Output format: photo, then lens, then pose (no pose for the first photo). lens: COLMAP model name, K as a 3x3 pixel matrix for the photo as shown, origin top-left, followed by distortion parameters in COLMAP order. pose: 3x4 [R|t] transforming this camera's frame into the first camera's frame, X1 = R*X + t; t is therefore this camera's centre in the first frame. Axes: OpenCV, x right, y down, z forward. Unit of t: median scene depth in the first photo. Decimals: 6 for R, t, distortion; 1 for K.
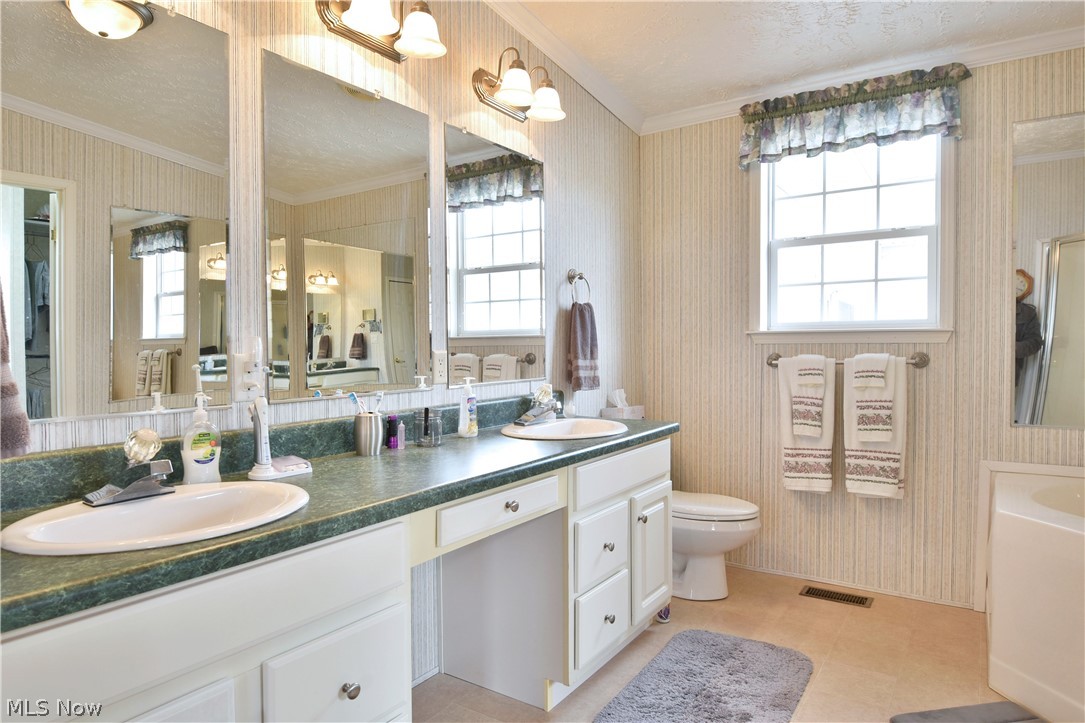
lens RADIAL K [[658.0, 0, 542.9], [0, 658.0, 362.2], [0, 0, 1]] dist [-0.024867, -0.001348]
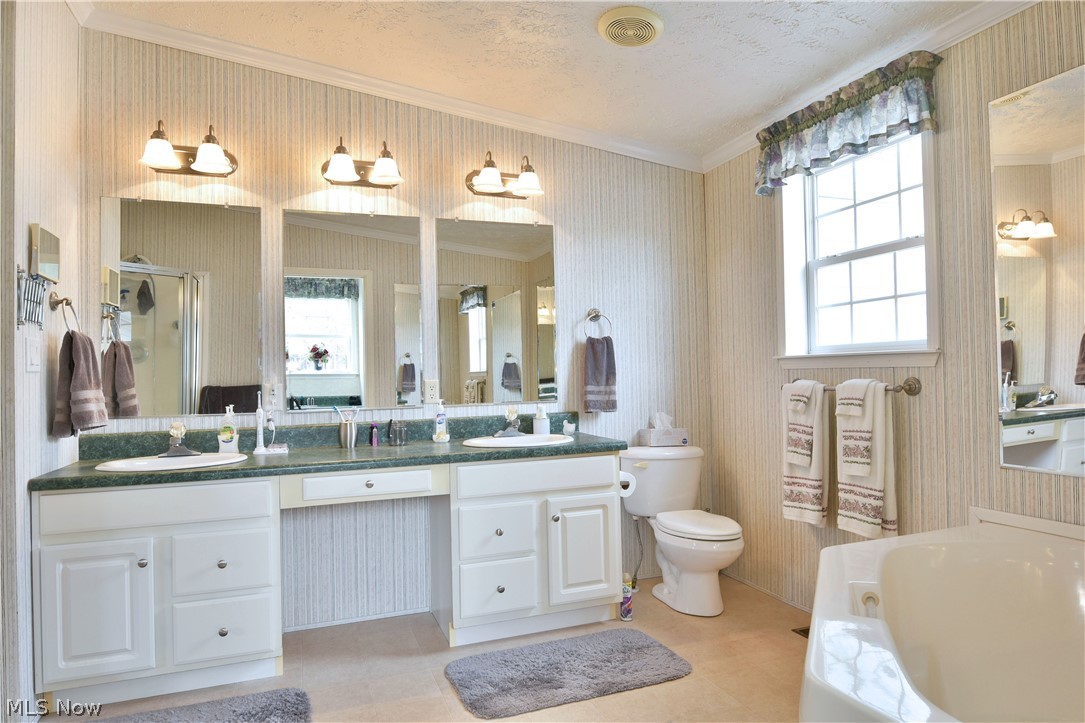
lens RADIAL K [[658.0, 0, 542.4], [0, 658.0, 359.3], [0, 0, 1]] dist [-0.024867, -0.001348]
pose [[0.813616, -0.022319, -0.580974, 0.700509], [0.001605, 0.999345, -0.036144, -0.008929], [0.581400, 0.028475, 0.813119, -0.006873]]
